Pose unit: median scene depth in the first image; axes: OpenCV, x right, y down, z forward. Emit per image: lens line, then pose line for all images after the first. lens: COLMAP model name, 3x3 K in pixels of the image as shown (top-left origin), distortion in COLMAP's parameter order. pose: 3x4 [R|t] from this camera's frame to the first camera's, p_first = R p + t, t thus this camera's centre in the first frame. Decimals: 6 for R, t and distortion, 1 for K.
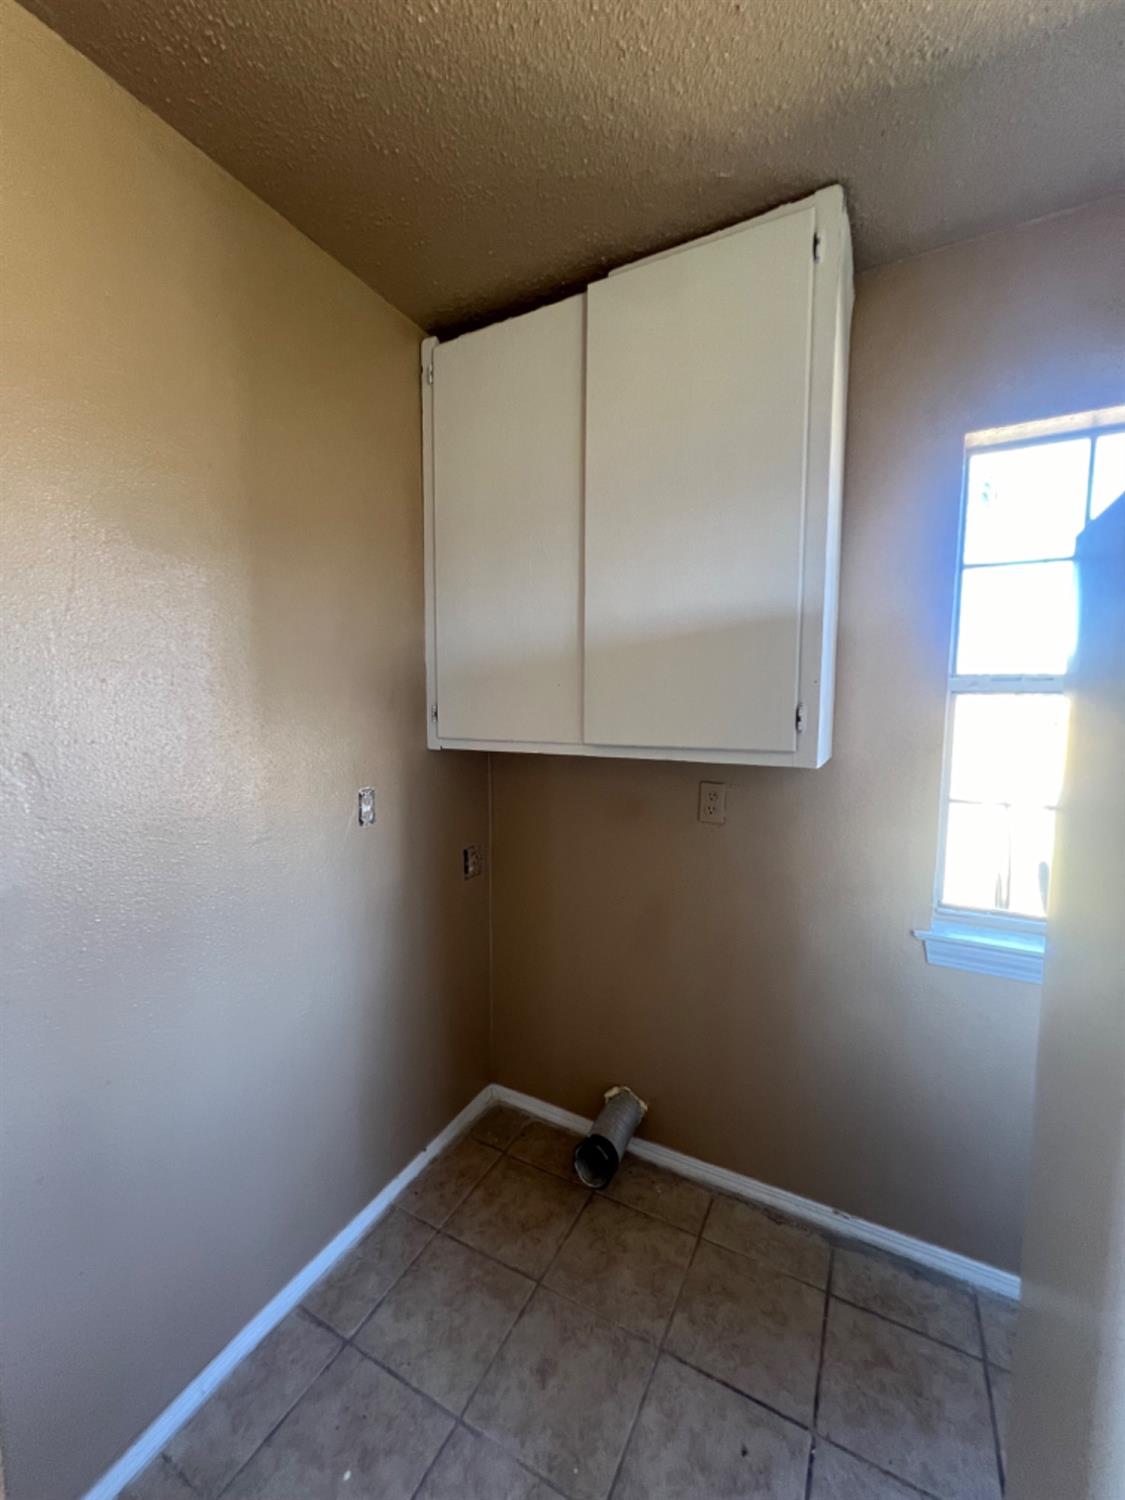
lens RADIAL K [[603.0, 0, 558.7], [0, 603.0, 752.1], [0, 0, 1]] dist [-0.001353, 0.000392]
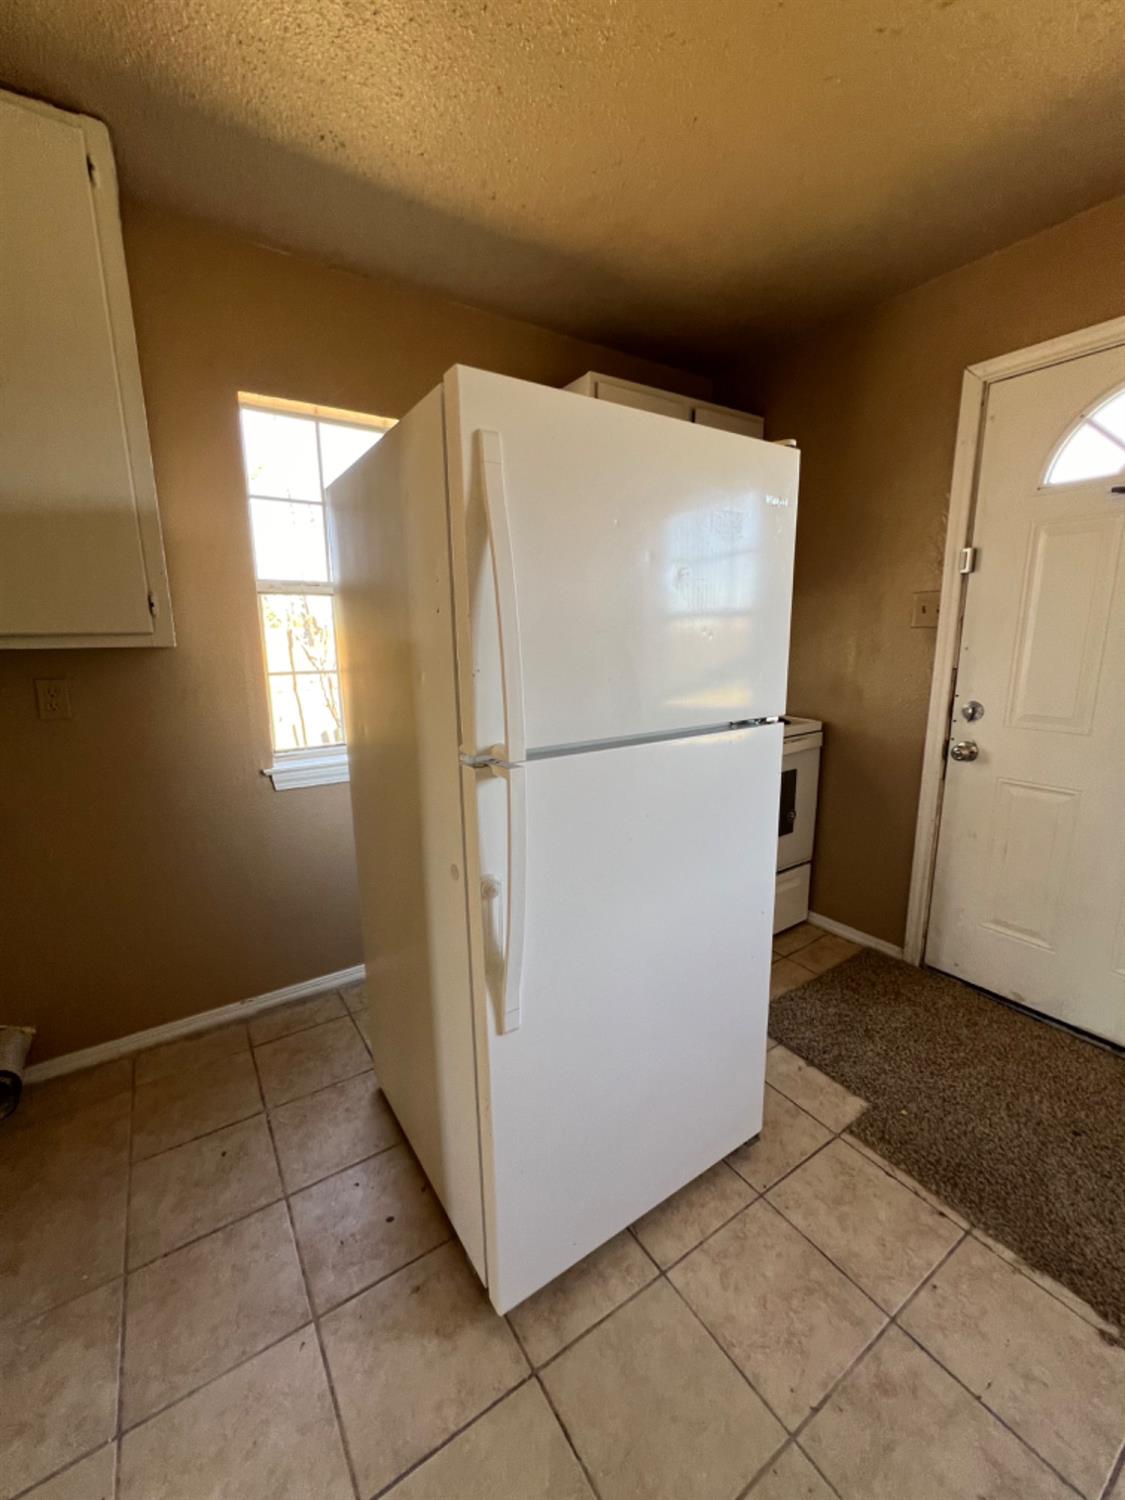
lens RADIAL K [[603.0, 0, 558.7], [0, 603.0, 752.1], [0, 0, 1]] dist [-0.001353, 0.000392]
pose [[0.472215, -0.182668, 0.862349, -0.278860], [0.088156, 0.983174, 0.159989, 0.103590], [-0.877064, 0.000472, 0.480373, -0.255826]]
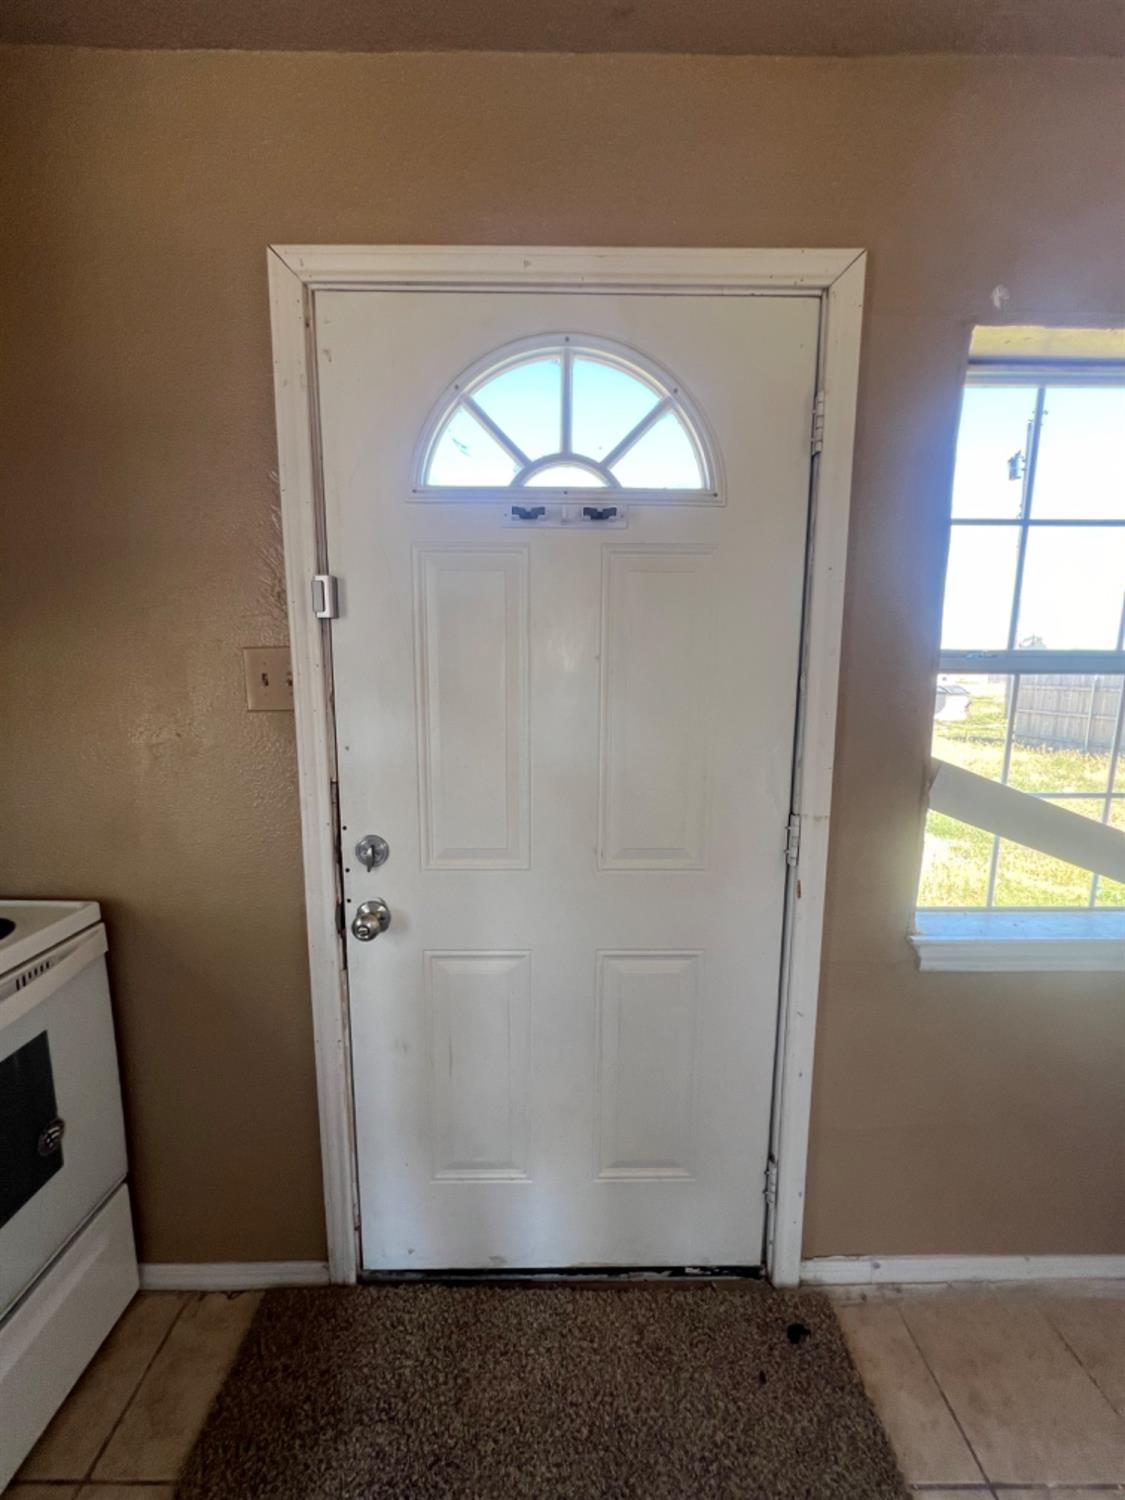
lens RADIAL K [[590.2, 0, 562.5], [0, 590.2, 750.0], [0, 0, 1]] dist [-0.005205, -0.000186]
pose [[-0.477859, -0.126016, 0.869351, 0.466868], [0.066527, 0.981623, 0.178858, 0.061566], [-0.875914, 0.143304, -0.460694, -0.295927]]
